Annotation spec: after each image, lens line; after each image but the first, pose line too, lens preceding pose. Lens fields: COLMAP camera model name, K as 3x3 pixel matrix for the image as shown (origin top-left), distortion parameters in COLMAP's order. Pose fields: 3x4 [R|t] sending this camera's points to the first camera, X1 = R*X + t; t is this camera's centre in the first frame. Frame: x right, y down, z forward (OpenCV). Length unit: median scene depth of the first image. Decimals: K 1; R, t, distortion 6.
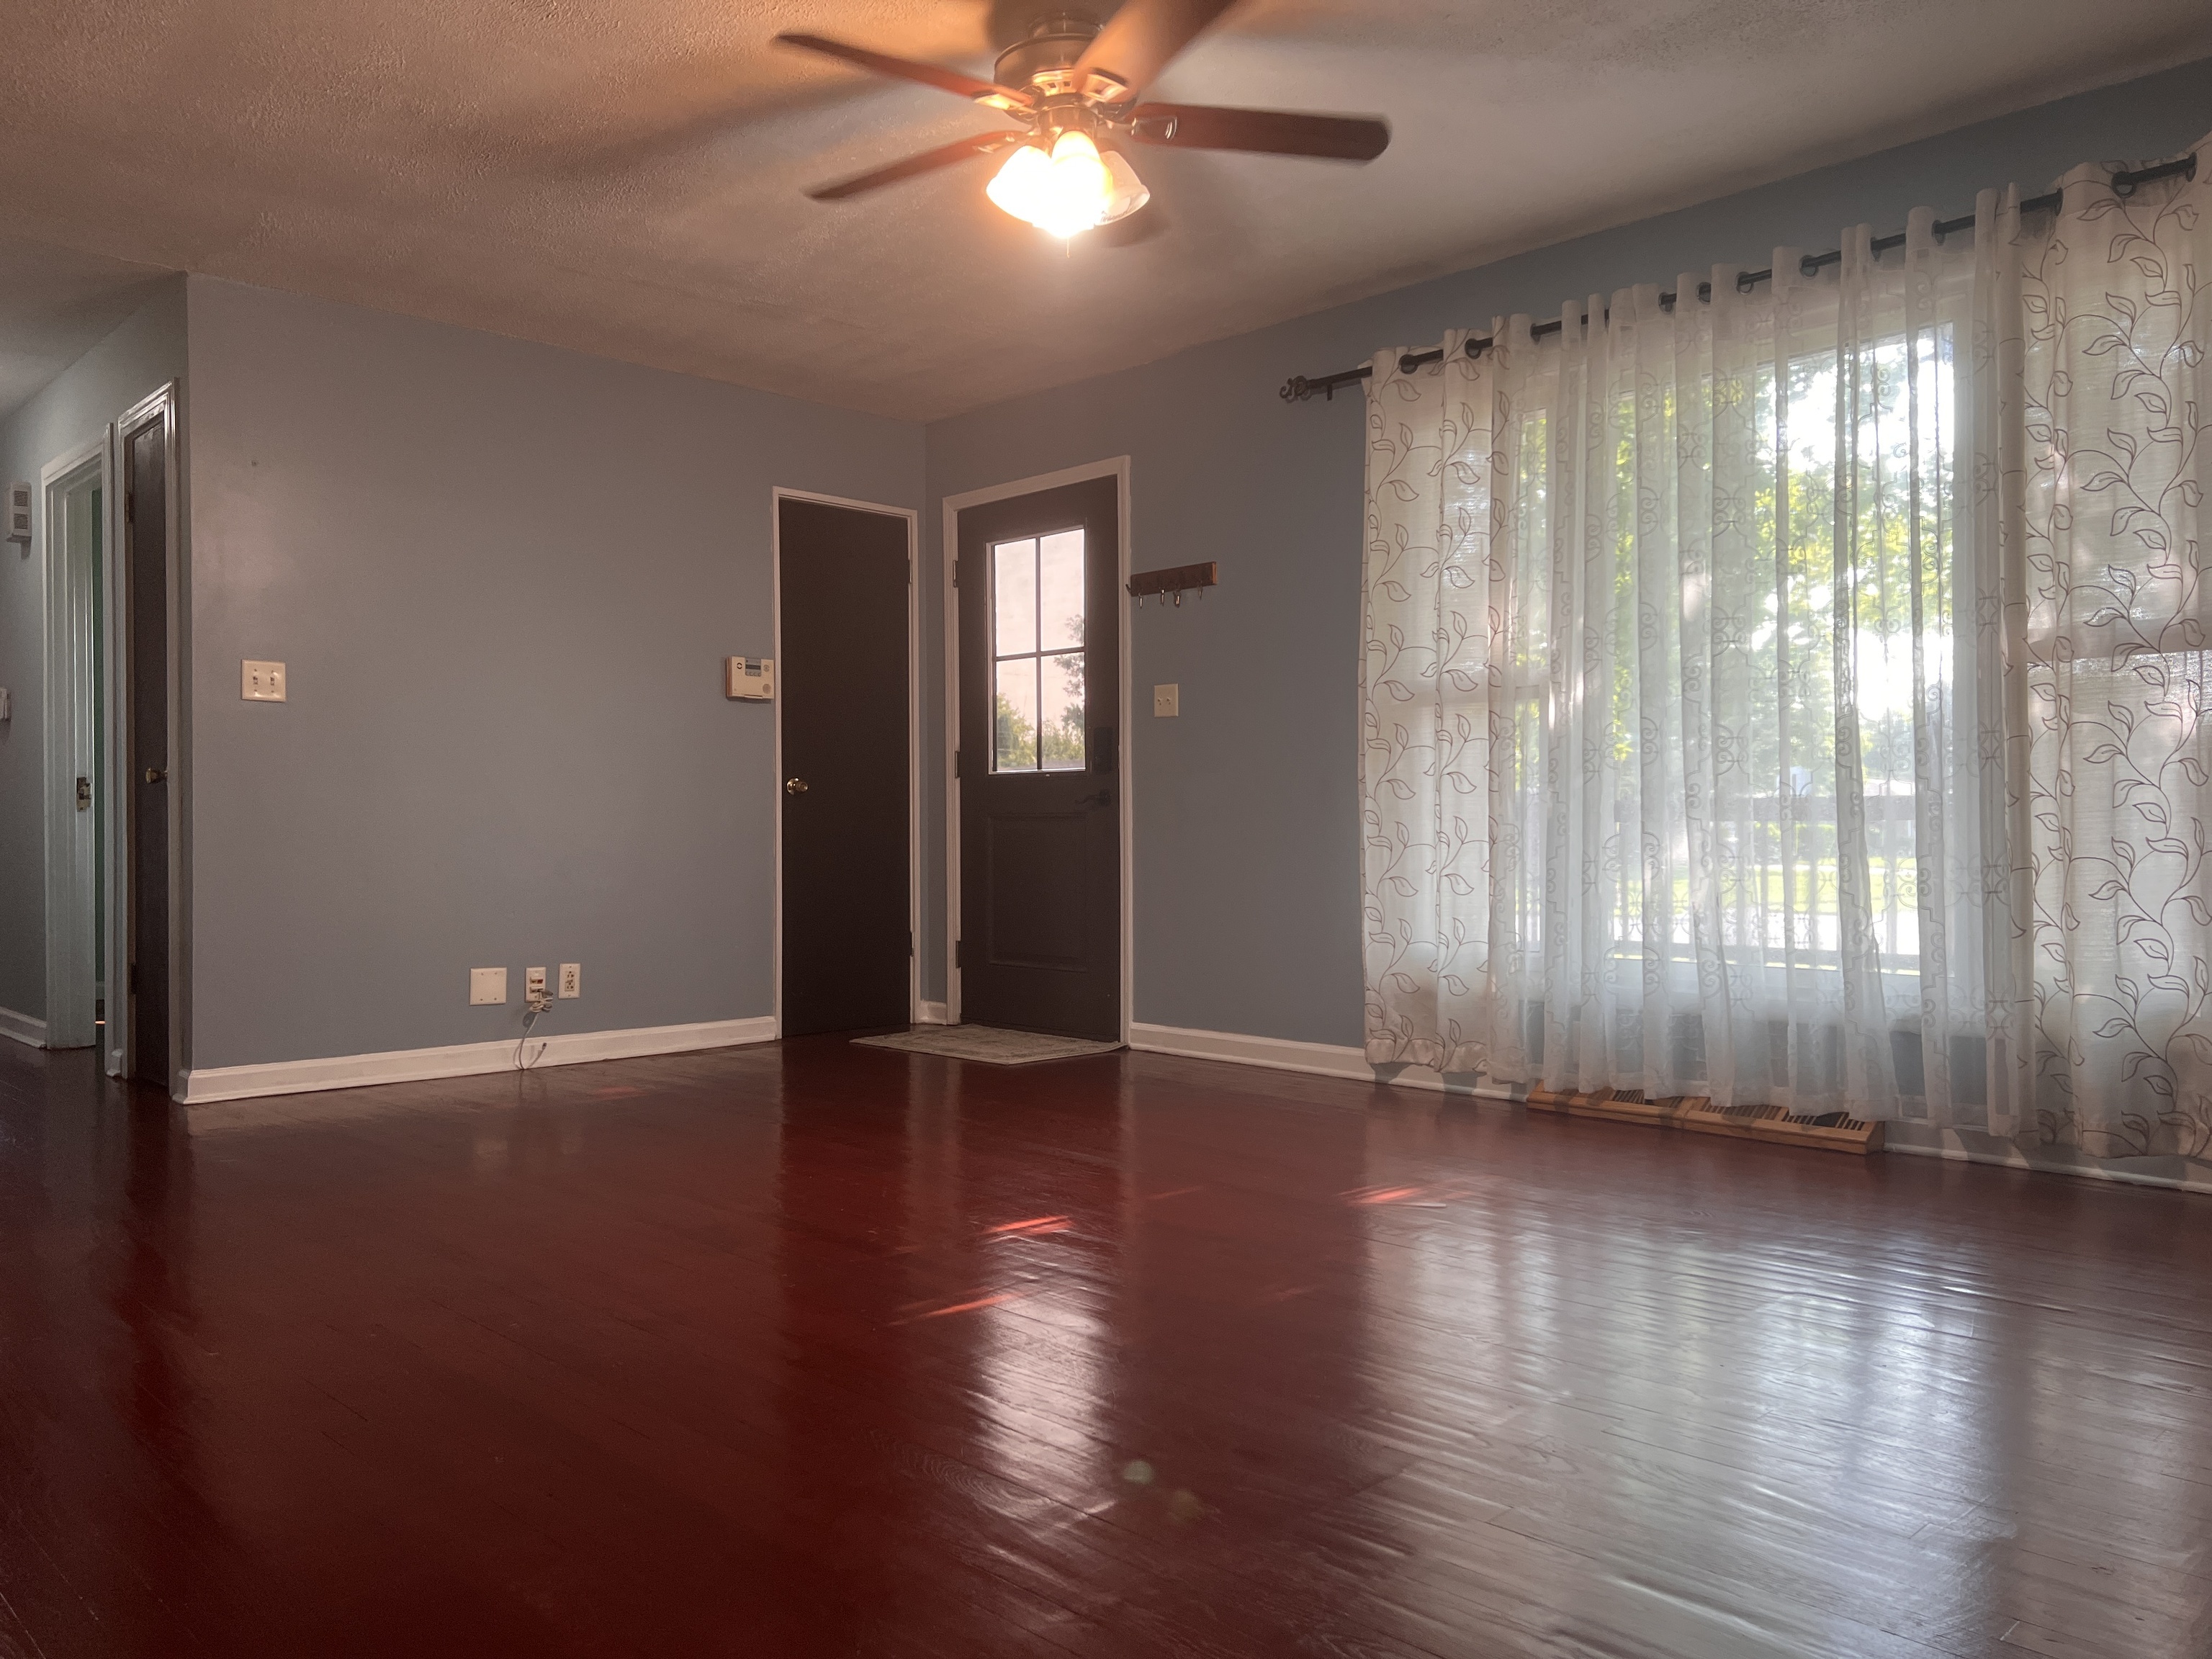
lens RADIAL K [[1649.4, 0, 1107.0], [0, 1649.4, 832.4], [0, 0, 1]] dist [0.049180, -0.053217]
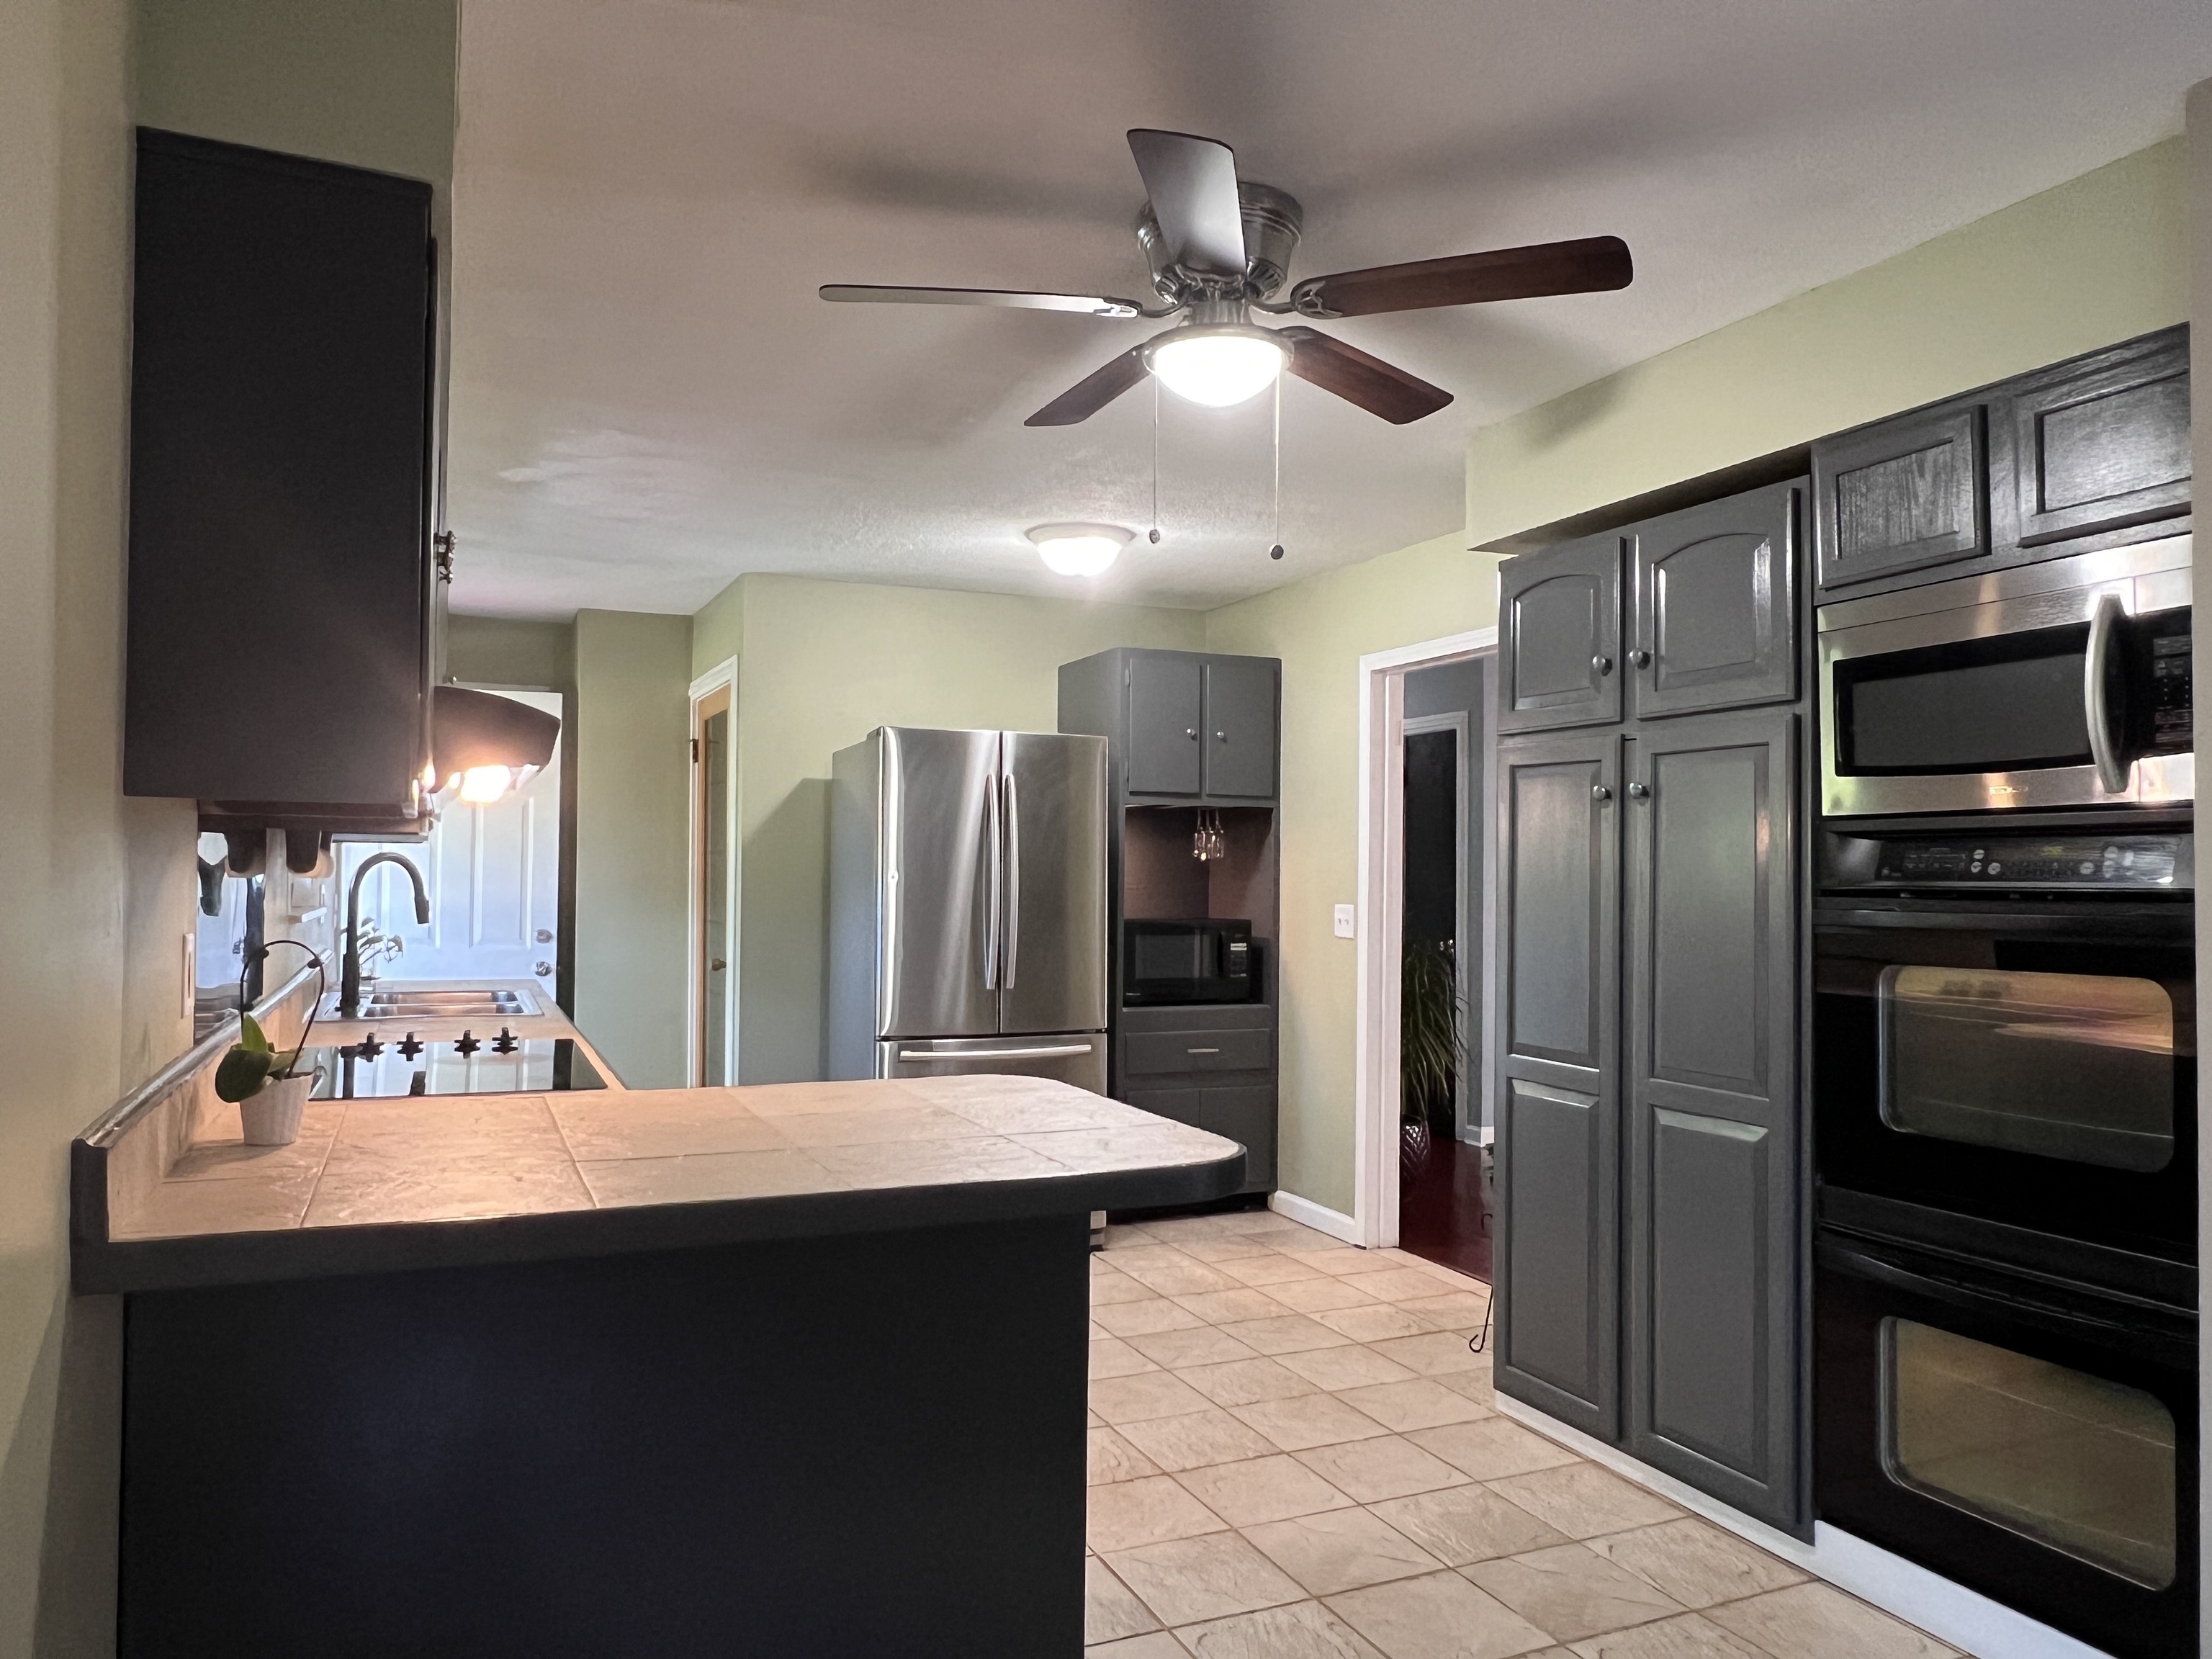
lens RADIAL K [[1491.5, 0, 1095.2], [0, 1491.5, 833.5], [0, 0, 1]] dist [-0.001651, -0.004938]
pose [[0.930547, 0.002027, -0.366167, -0.269388], [-0.012665, 0.999565, -0.026653, -0.076884], [0.365954, 0.029440, 0.930167, -0.389019]]
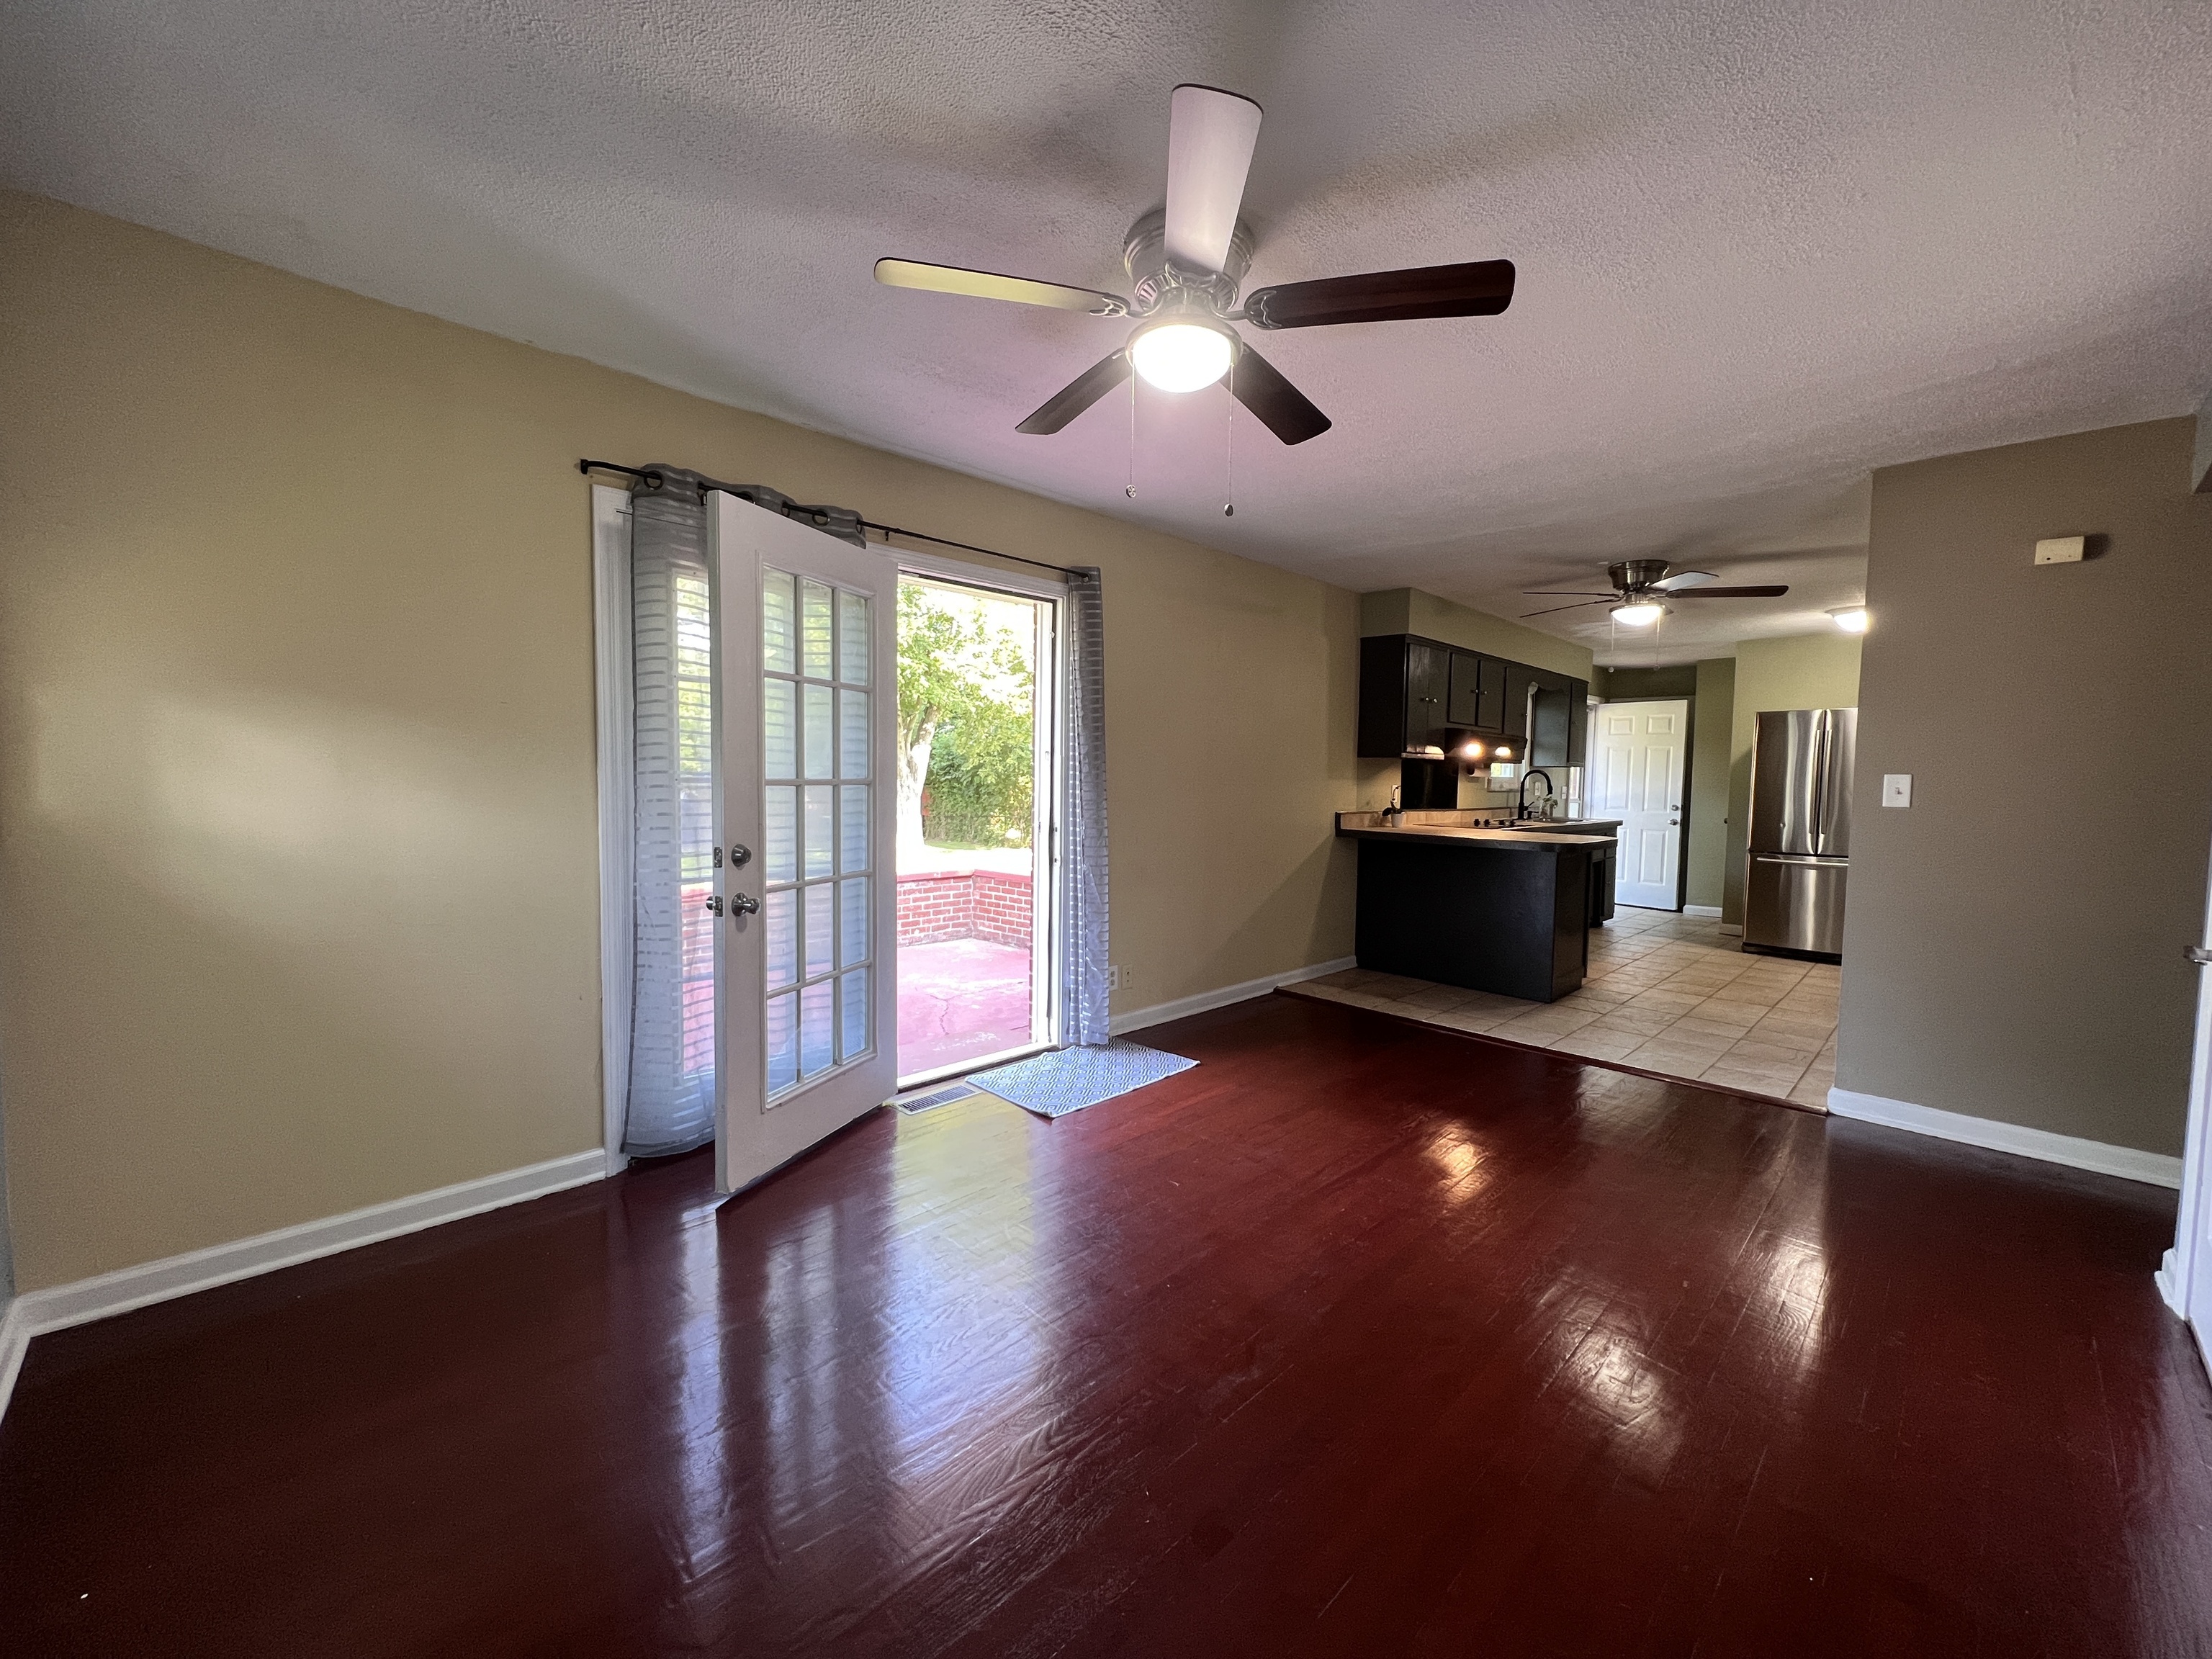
lens RADIAL K [[889.5, 0, 1105.7], [0, 889.5, 824.3], [0, 0, 1]] dist [-0.003369, 0.001567]
pose [[0.000567, 0.059937, -0.998202, 0.350940], [-0.017915, 0.998043, 0.059917, -0.069789], [0.999839, 0.017849, 0.001639, -0.457014]]
